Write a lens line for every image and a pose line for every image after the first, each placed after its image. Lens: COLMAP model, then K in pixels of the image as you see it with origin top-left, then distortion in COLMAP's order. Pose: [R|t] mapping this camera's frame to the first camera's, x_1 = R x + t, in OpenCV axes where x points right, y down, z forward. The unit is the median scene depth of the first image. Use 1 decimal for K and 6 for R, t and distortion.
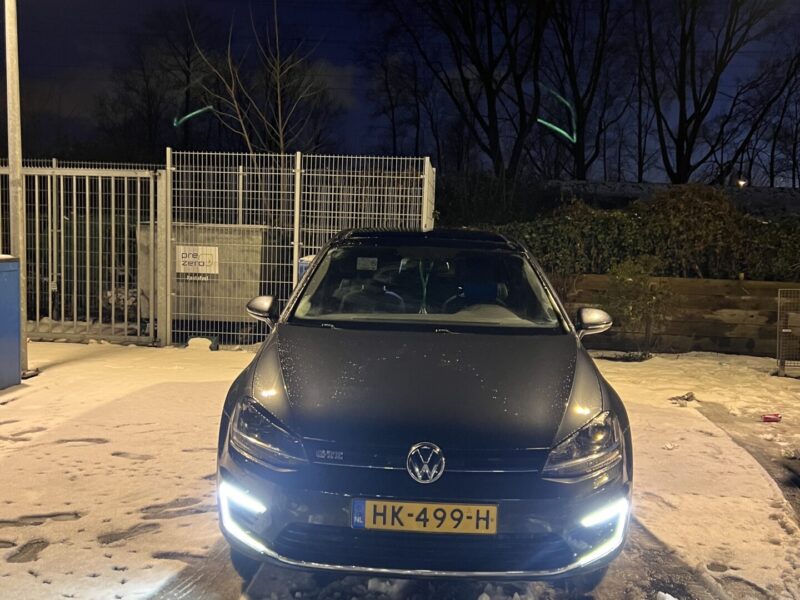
lens RADIAL K [[792.0, 0, 400.0], [0, 792.0, 300.0], [0, 0, 1]] dist [0.018254, -0.005163]
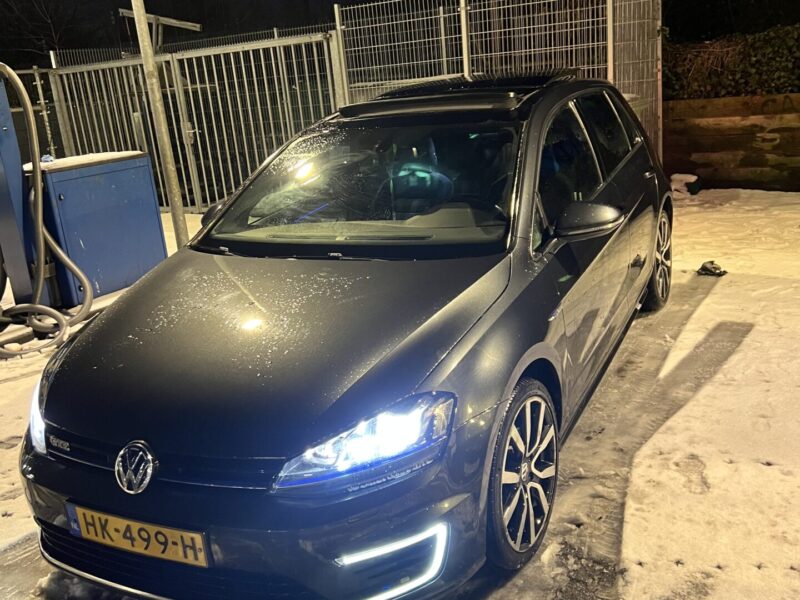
lens RADIAL K [[792.0, 0, 400.0], [0, 792.0, 300.0], [0, 0, 1]] dist [0.018254, -0.005163]
pose [[0.898391, 0.003518, -0.439182, 0.405281], [0.089554, 0.977492, 0.191023, -0.052498], [0.429968, -0.210944, 0.877855, 0.312736]]
